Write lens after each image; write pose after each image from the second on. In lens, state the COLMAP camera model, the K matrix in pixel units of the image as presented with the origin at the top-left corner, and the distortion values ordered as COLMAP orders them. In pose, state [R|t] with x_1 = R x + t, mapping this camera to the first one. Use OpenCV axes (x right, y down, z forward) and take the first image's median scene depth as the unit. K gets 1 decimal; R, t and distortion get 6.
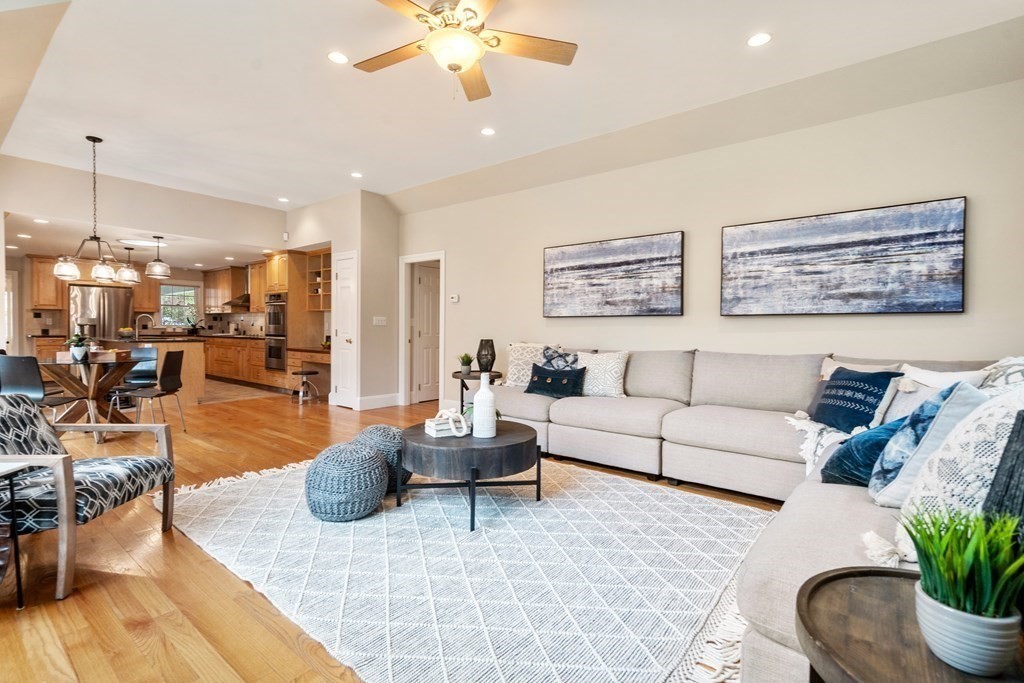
lens RADIAL K [[475.4, 0, 511.0], [0, 475.4, 339.2], [0, 0, 1]] dist [-0.002029, 0.000346]
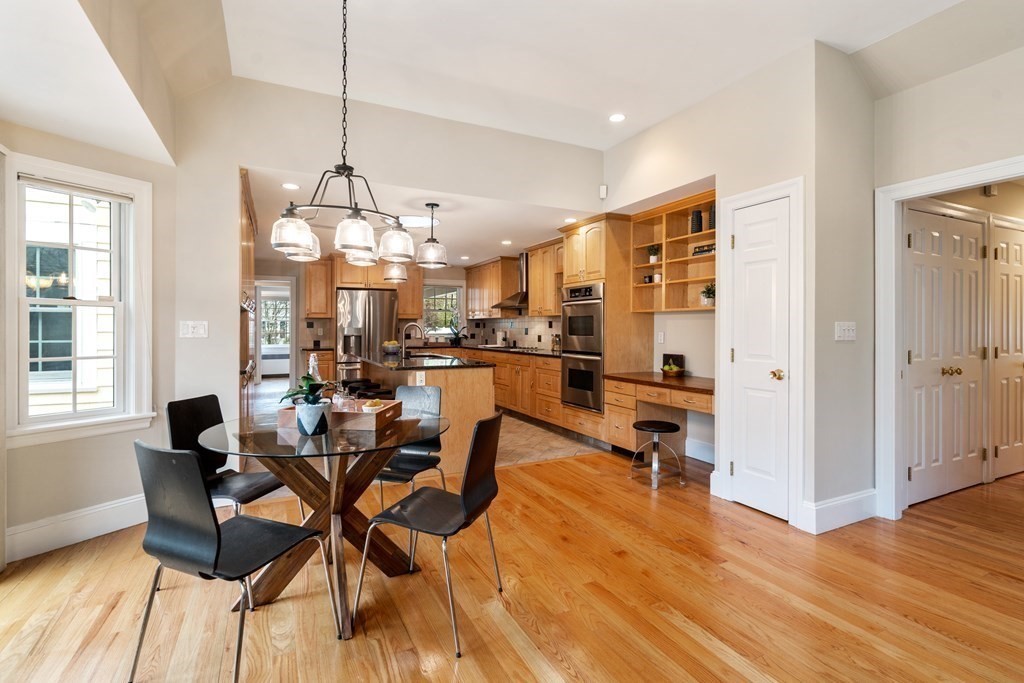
lens RADIAL K [[482.8, 0, 511.2], [0, 482.8, 325.5], [0, 0, 1]] dist [-0.001842, -0.000038]
pose [[0.907873, -0.012379, -0.419062, -0.290355], [-0.000629, 0.999523, -0.030890, -0.022732], [0.419244, 0.028308, 0.907432, 0.352748]]
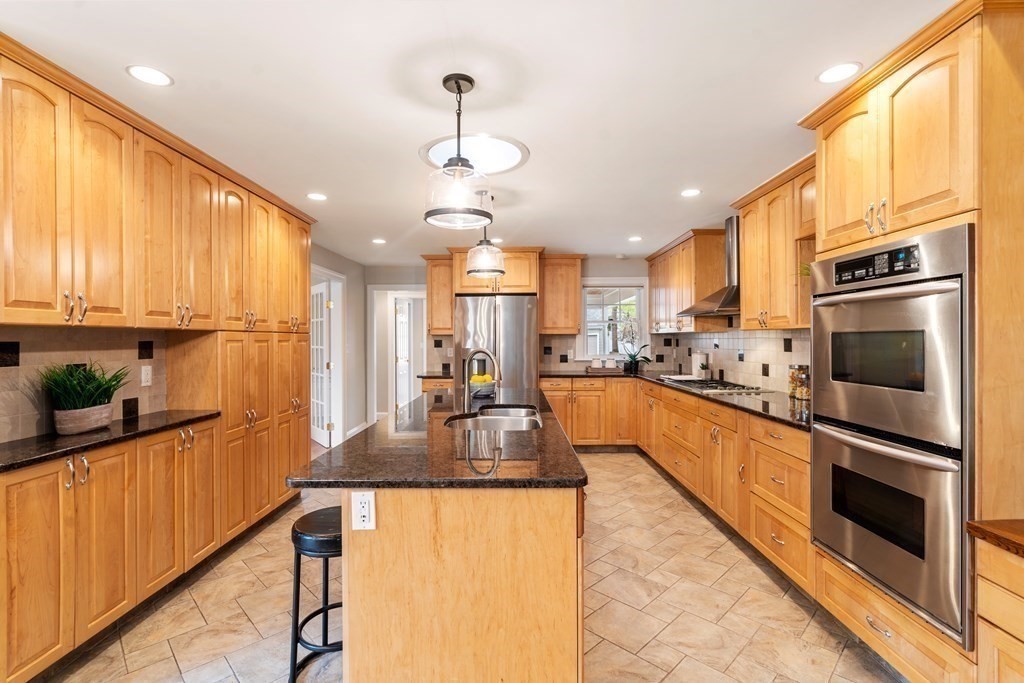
lens RADIAL K [[475.4, 0, 511.0], [0, 475.4, 339.2], [0, 0, 1]] dist [-0.002029, 0.000346]
pose [[0.623298, -0.013249, -0.781872, -0.397240], [-0.006929, 0.999724, -0.022464, -0.043644], [0.781954, 0.019420, 0.623034, 0.670854]]
